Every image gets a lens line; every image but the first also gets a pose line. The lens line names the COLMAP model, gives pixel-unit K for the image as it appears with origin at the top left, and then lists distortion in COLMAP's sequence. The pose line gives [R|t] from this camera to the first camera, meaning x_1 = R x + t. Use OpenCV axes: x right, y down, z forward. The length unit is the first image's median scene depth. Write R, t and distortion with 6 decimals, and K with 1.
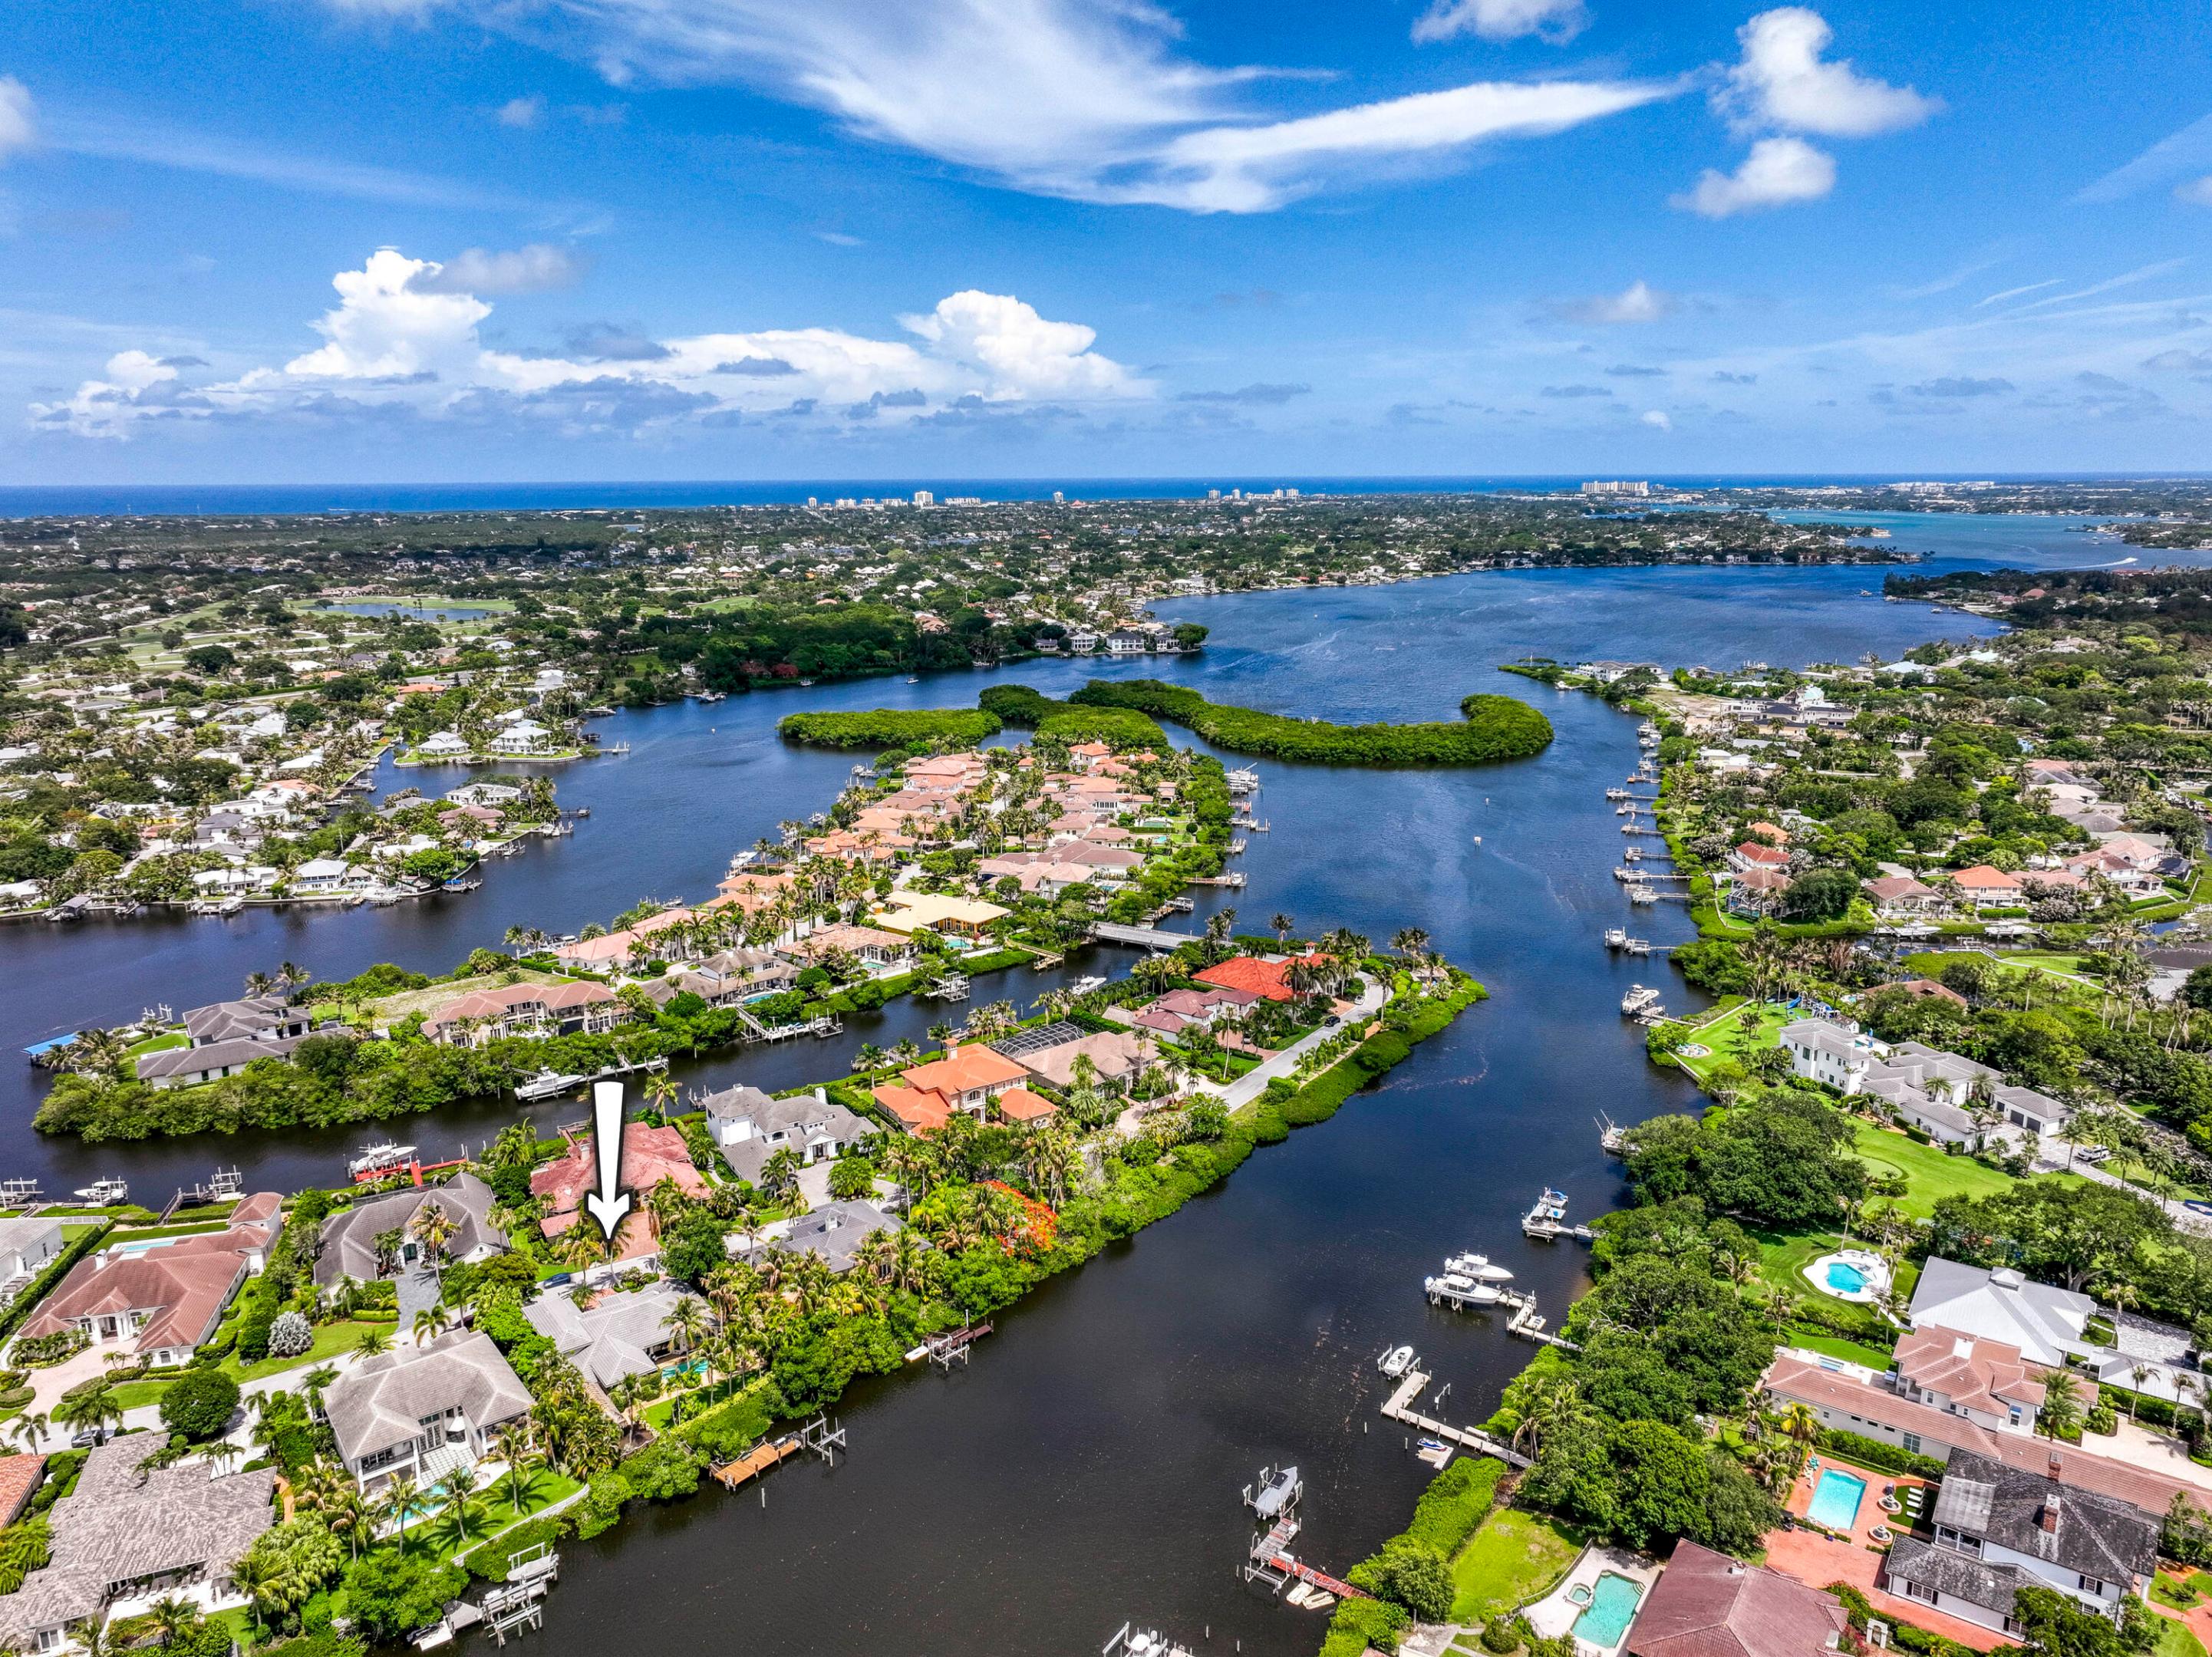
lens RADIAL K [[1526.7, 0, 1106.6], [0, 1526.7, 827.4], [0, 0, 1]] dist [-0.007783, 0.004202]
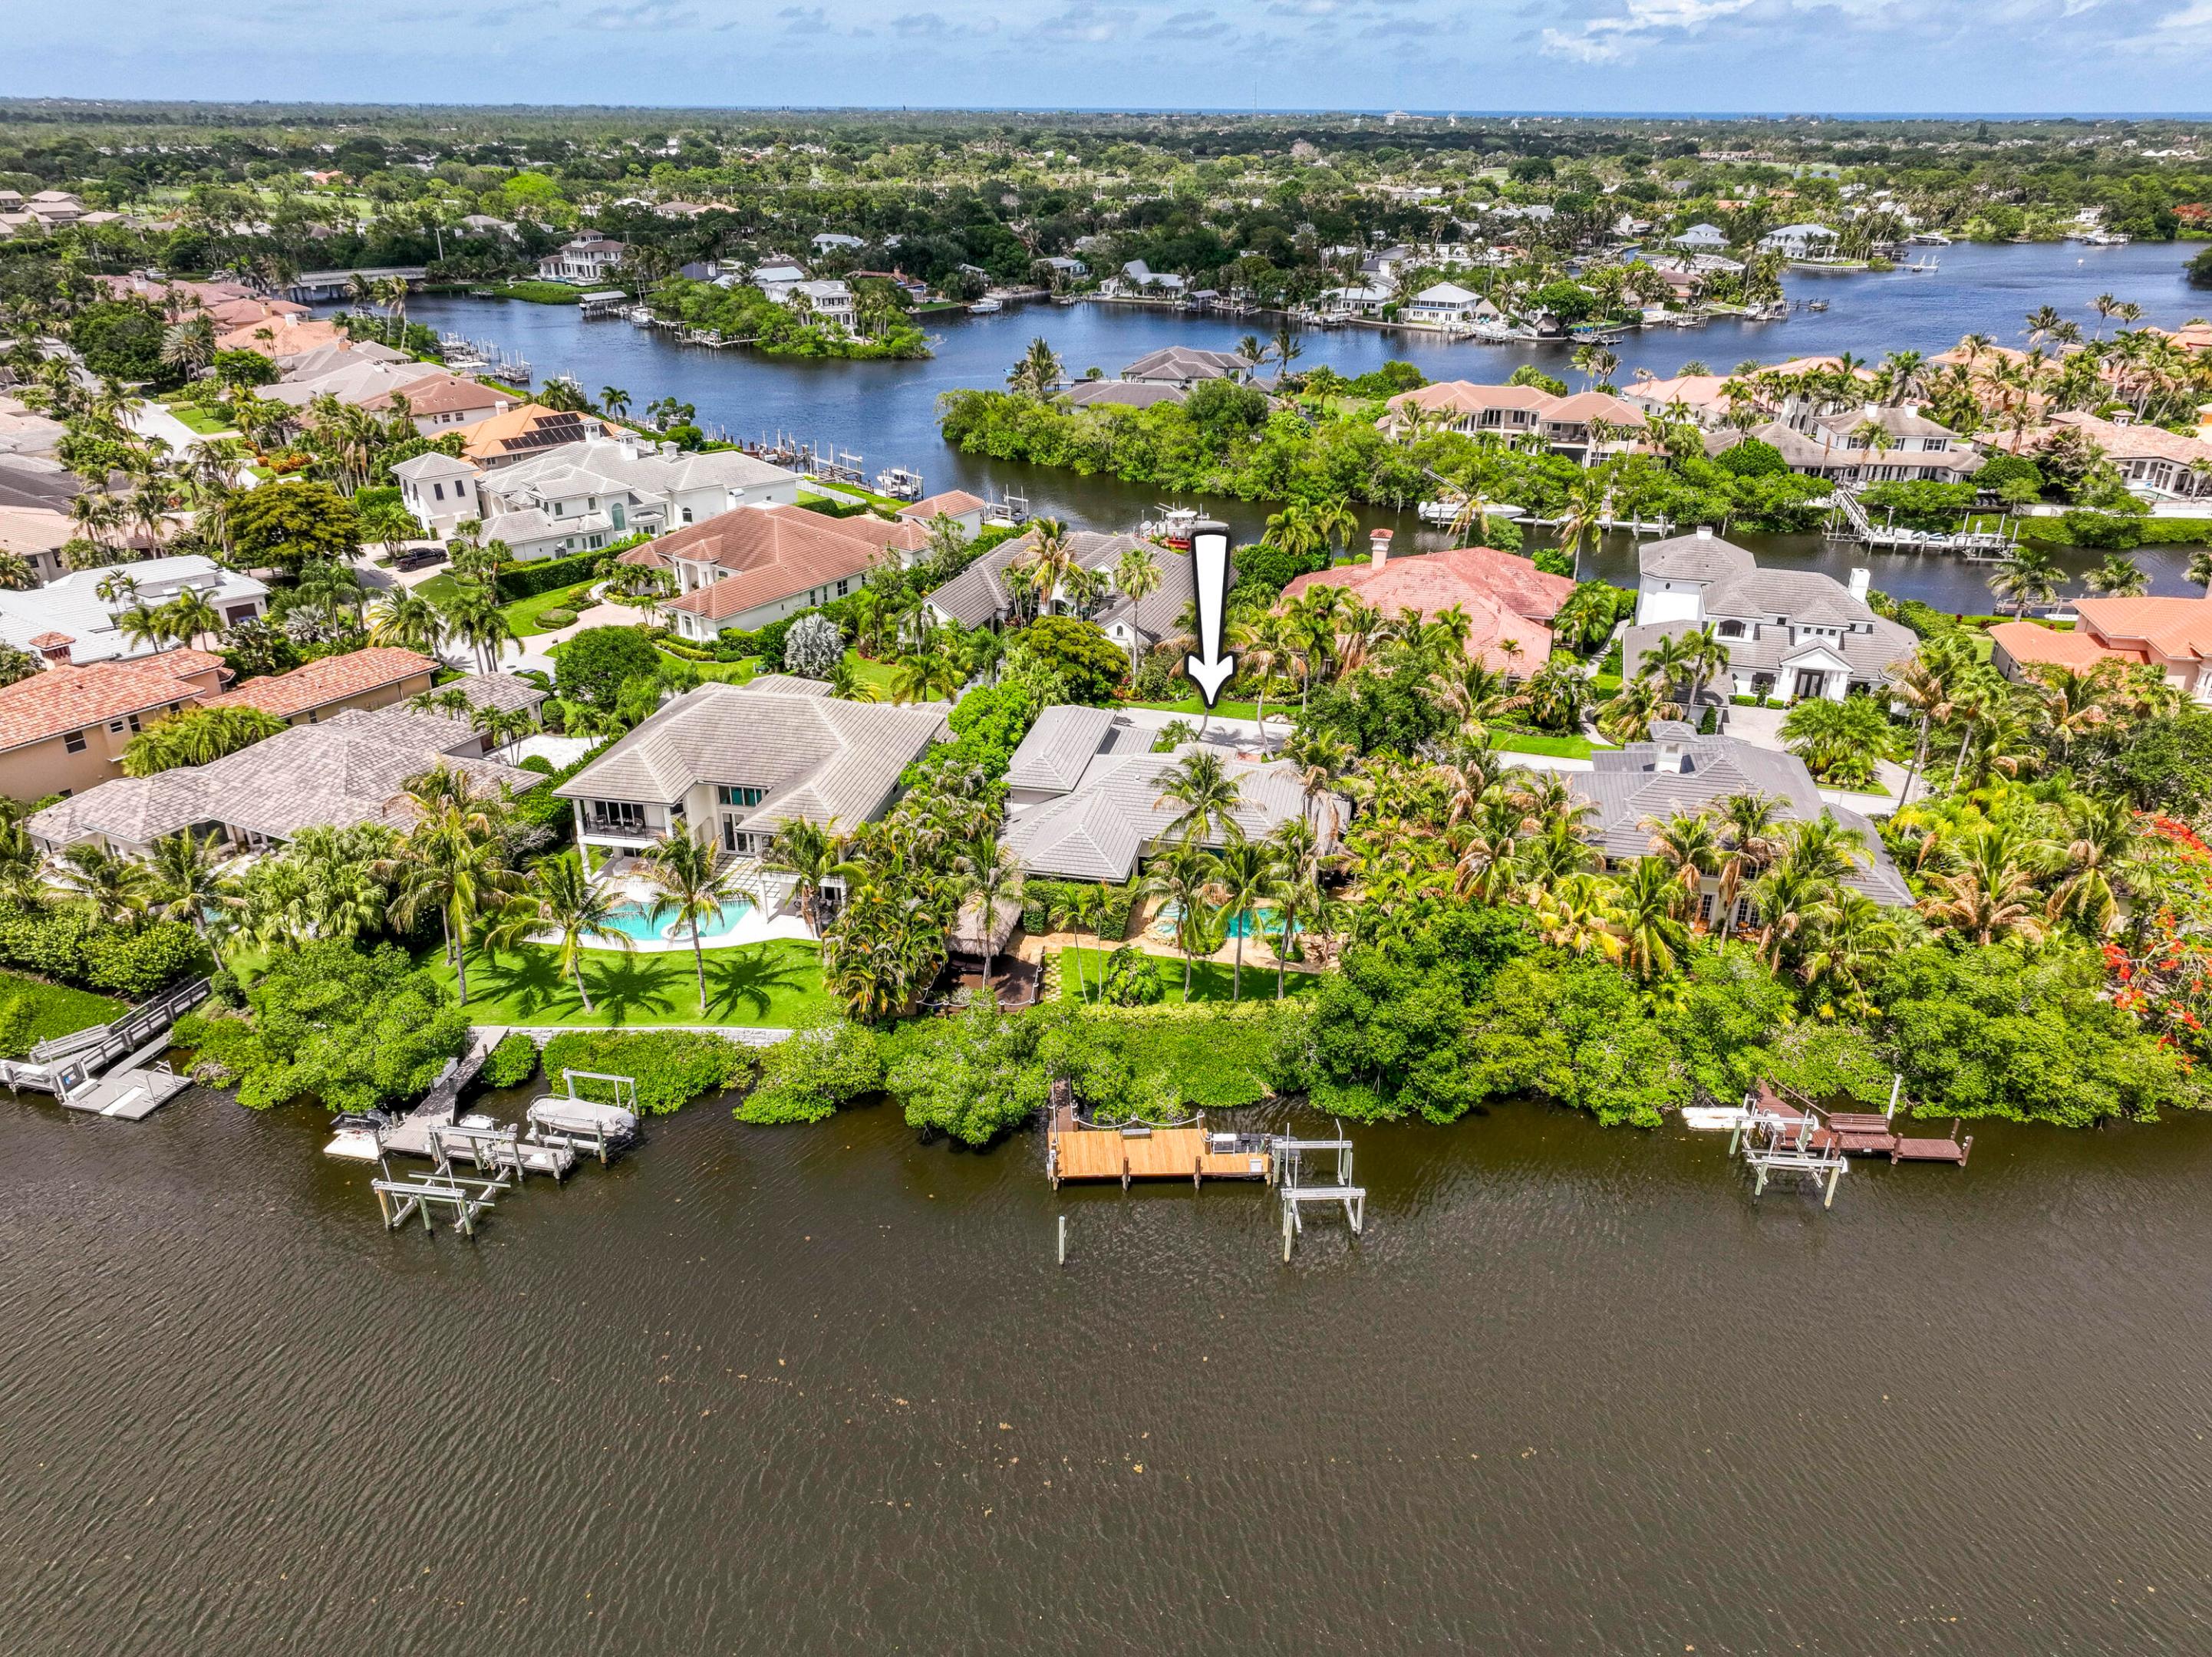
lens RADIAL K [[1526.7, 0, 1101.5], [0, 1526.7, 829.0], [0, 0, 1]] dist [-0.007783, 0.004202]
pose [[0.662167, 0.328085, -0.673718, 0.005568], [-0.170427, 0.941436, 0.290953, 0.195976], [0.729719, -0.077840, 0.679302, 0.645559]]
